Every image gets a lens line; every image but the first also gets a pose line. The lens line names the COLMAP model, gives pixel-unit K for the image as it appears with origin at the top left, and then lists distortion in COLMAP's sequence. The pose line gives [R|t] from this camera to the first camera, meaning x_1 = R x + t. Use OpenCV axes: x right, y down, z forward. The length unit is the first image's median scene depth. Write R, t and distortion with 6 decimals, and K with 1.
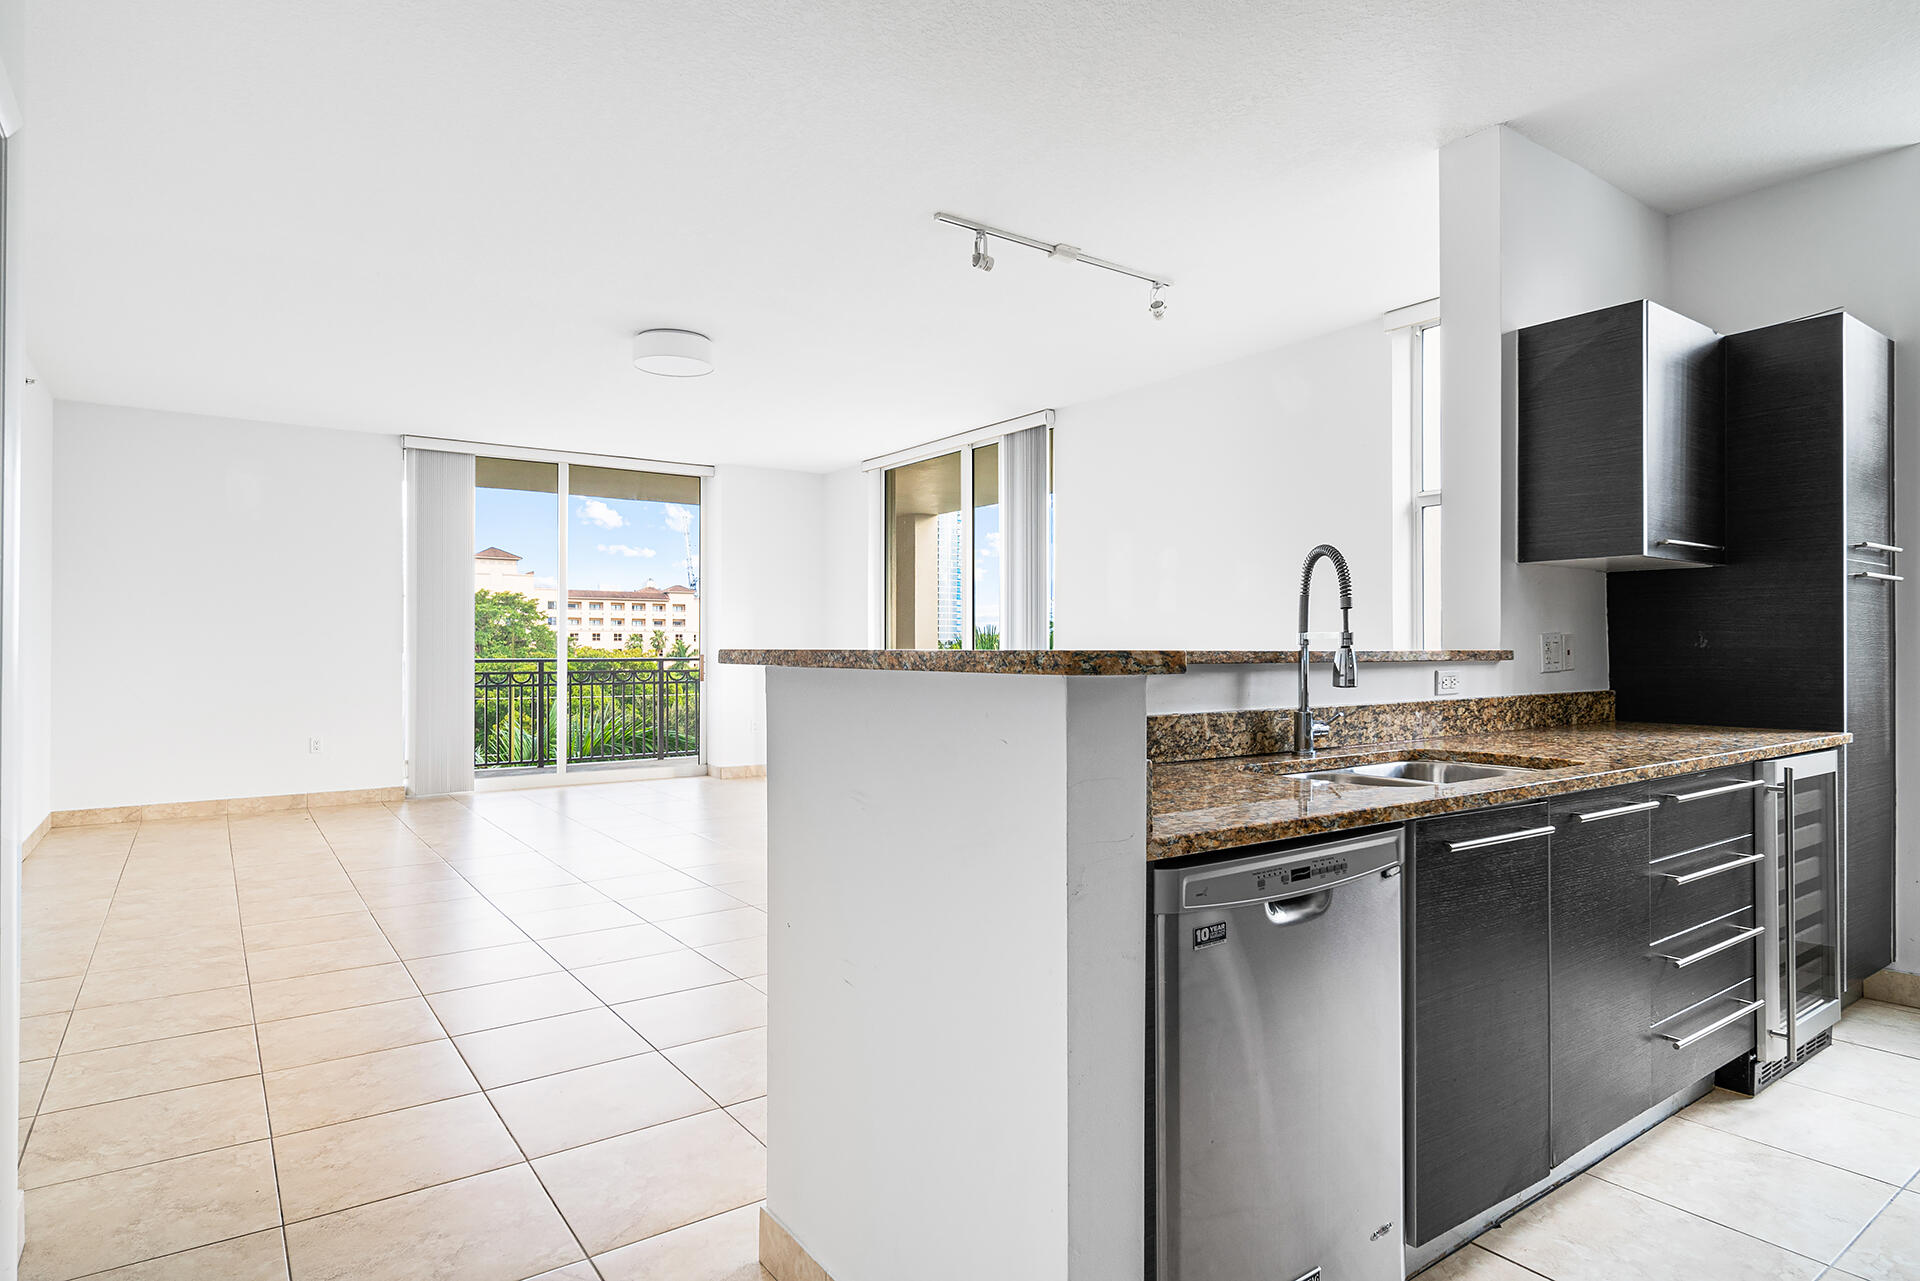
lens RADIAL K [[1051.4, 0, 942.0], [0, 1051.4, 646.0], [0, 0, 1]] dist [-0.000827, -0.000412]
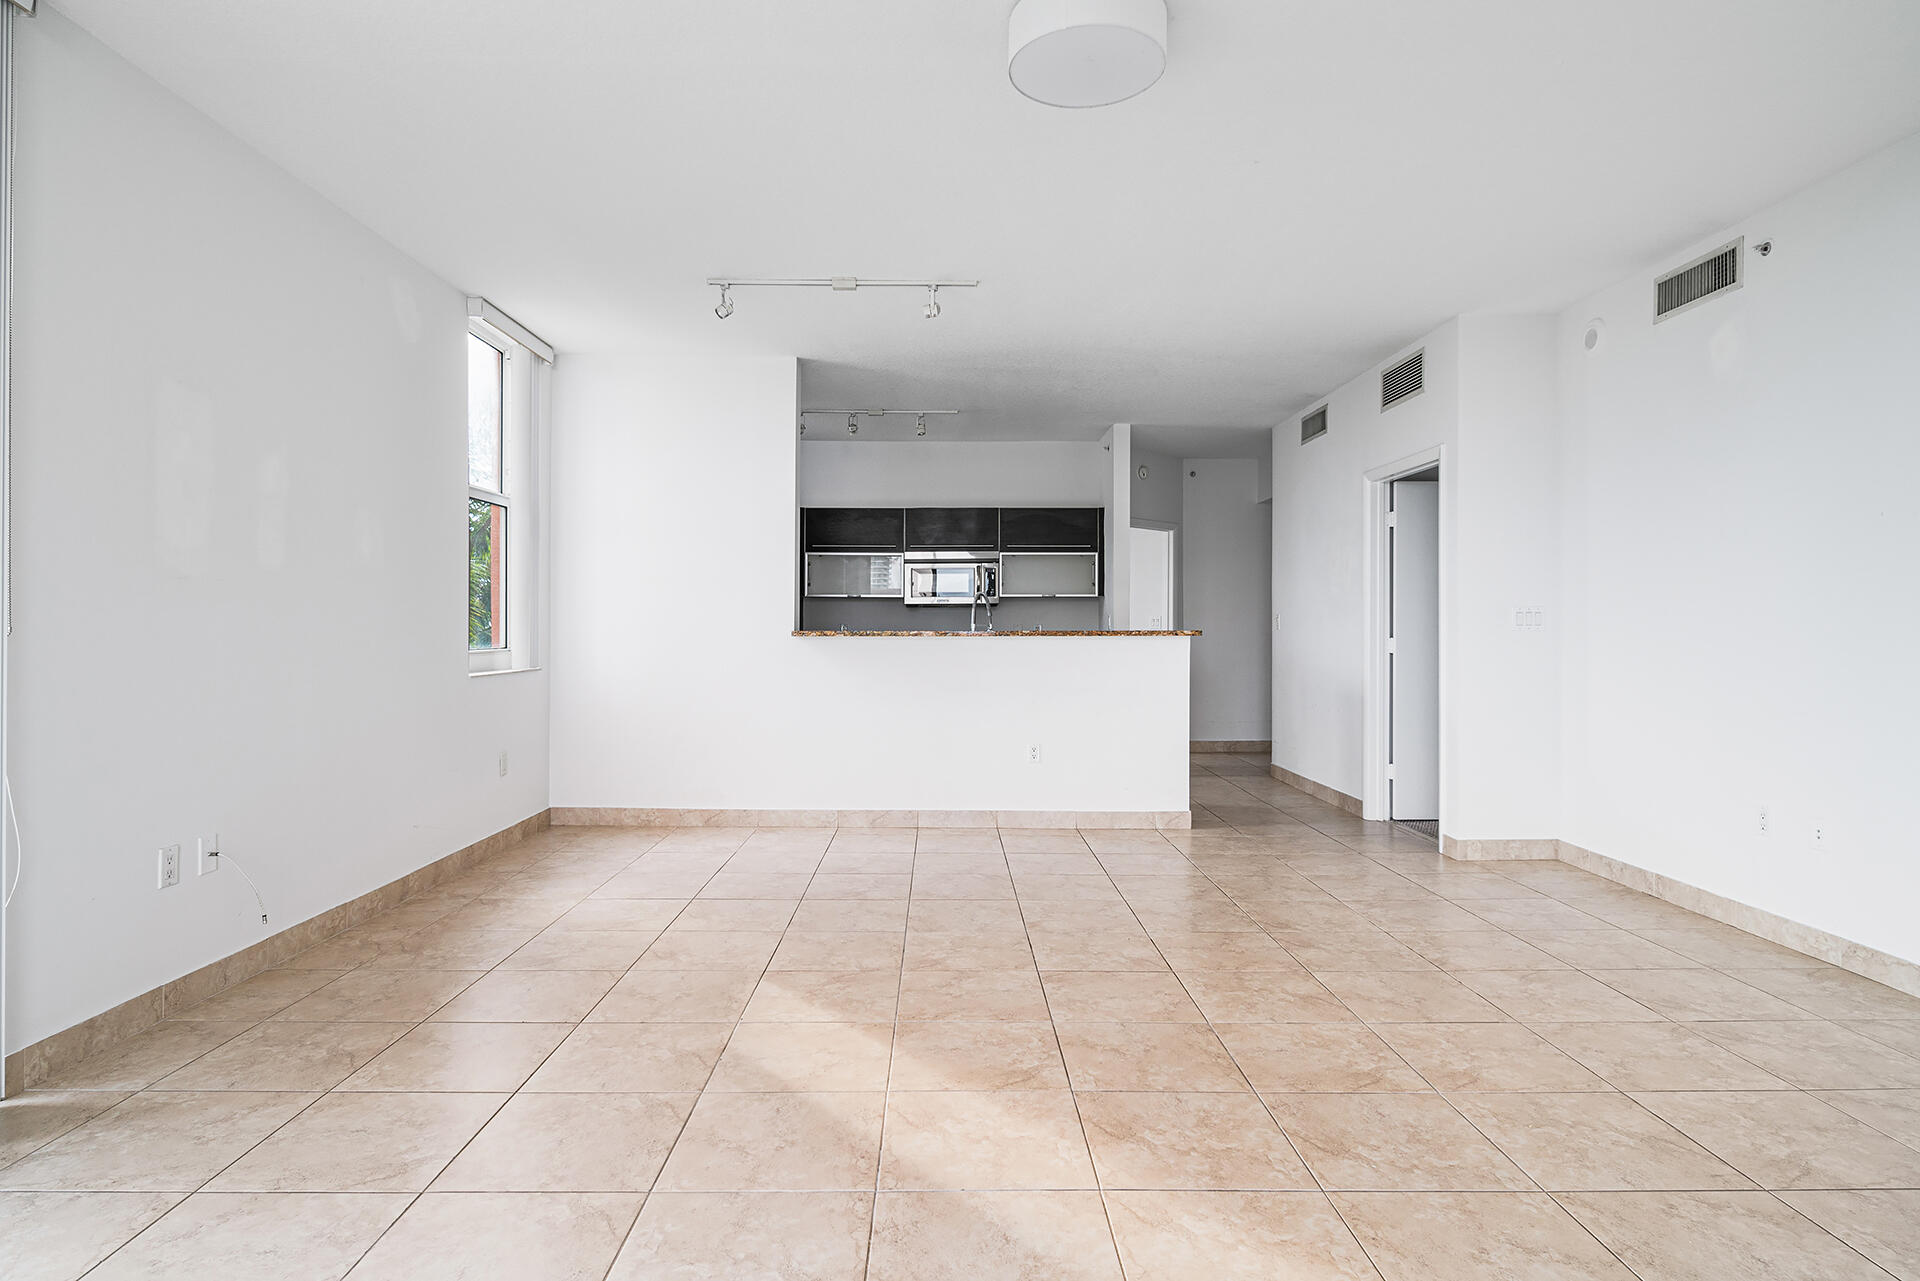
lens RADIAL K [[1045.3, 0, 960.0], [0, 1045.3, 640.5], [0, 0, 1]] dist [-0.001566, -0.000131]
pose [[-0.831801, -0.006169, 0.555039, -0.875107], [-0.001477, 0.999959, 0.008901, -0.002490], [-0.555072, 0.006584, -0.831777, 2.624164]]
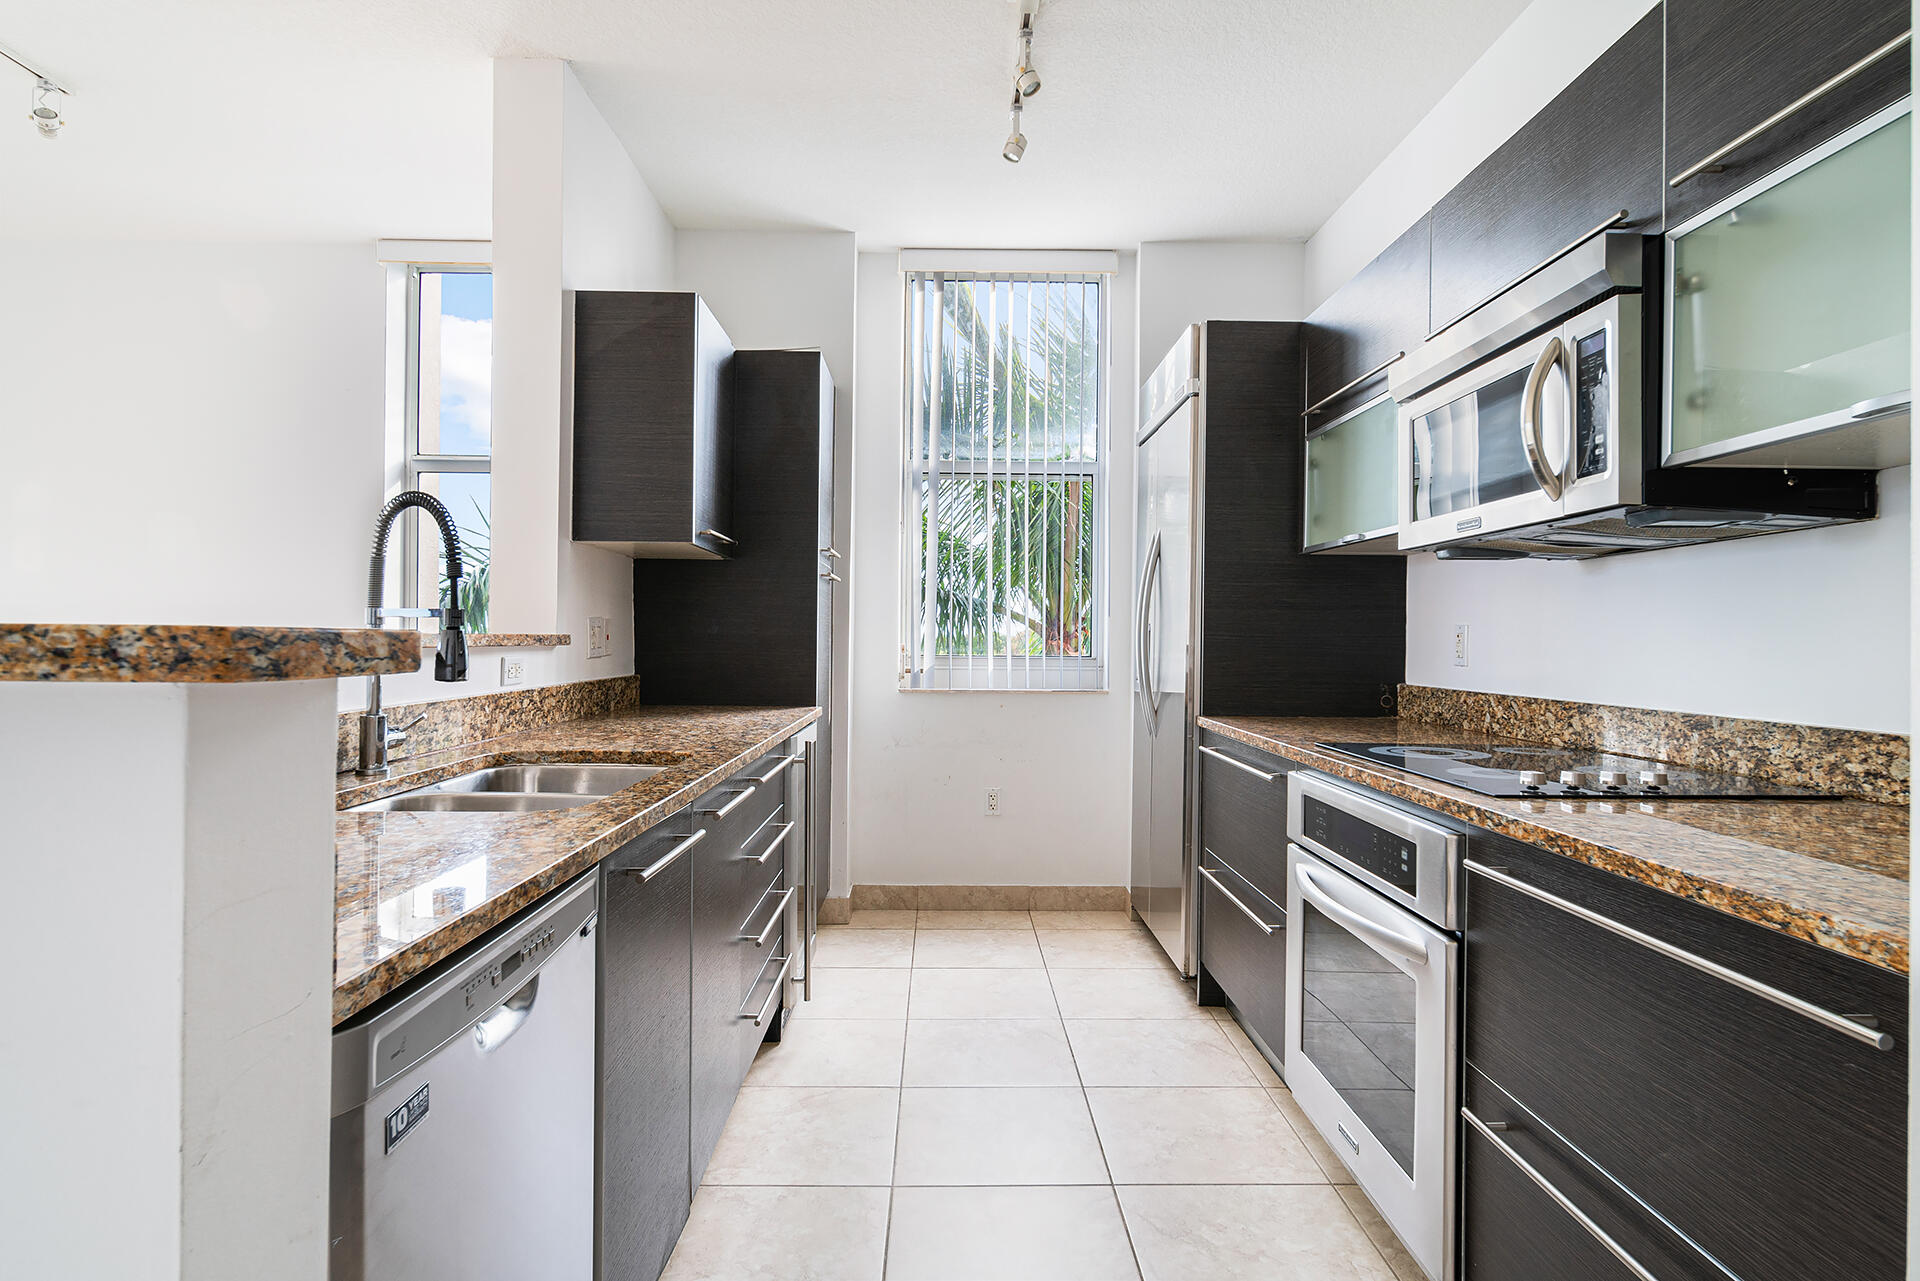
lens RADIAL K [[1045.3, 0, 960.0], [0, 1045.3, 640.5], [0, 0, 1]] dist [-0.001566, -0.000131]
pose [[0.559500, 0.005211, 0.828814, -0.028077], [-0.013743, 0.999901, 0.002991, 0.001914], [-0.828717, -0.013064, 0.559516, 0.207073]]
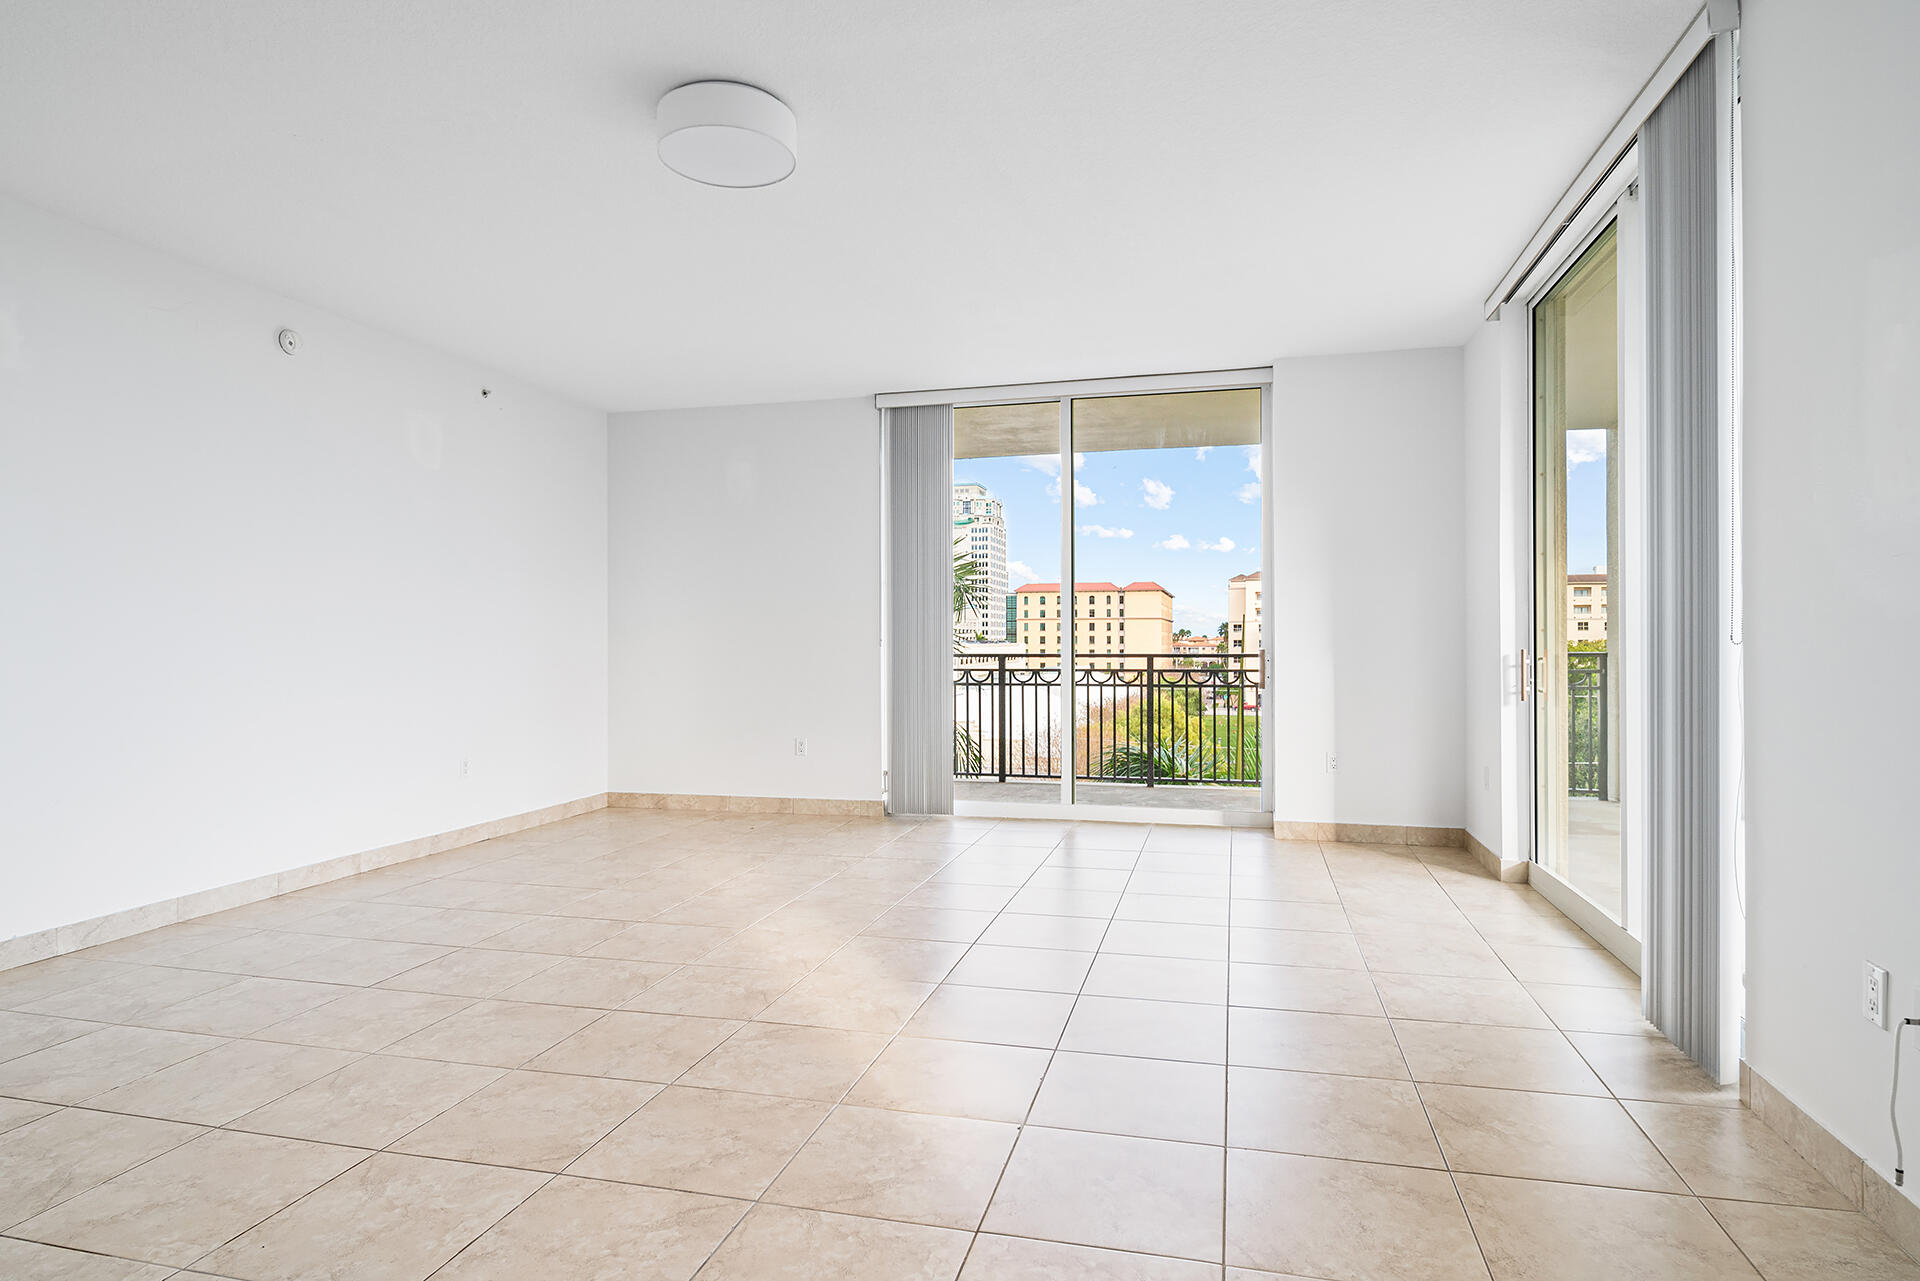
lens RADIAL K [[1045.3, 0, 960.0], [0, 1045.3, 640.5], [0, 0, 1]] dist [-0.001566, -0.000131]
pose [[0.654064, -0.001836, -0.756437, 0.484303], [0.004700, 0.999988, 0.001638, 0.001035], [0.756424, -0.004627, 0.654065, 1.299439]]
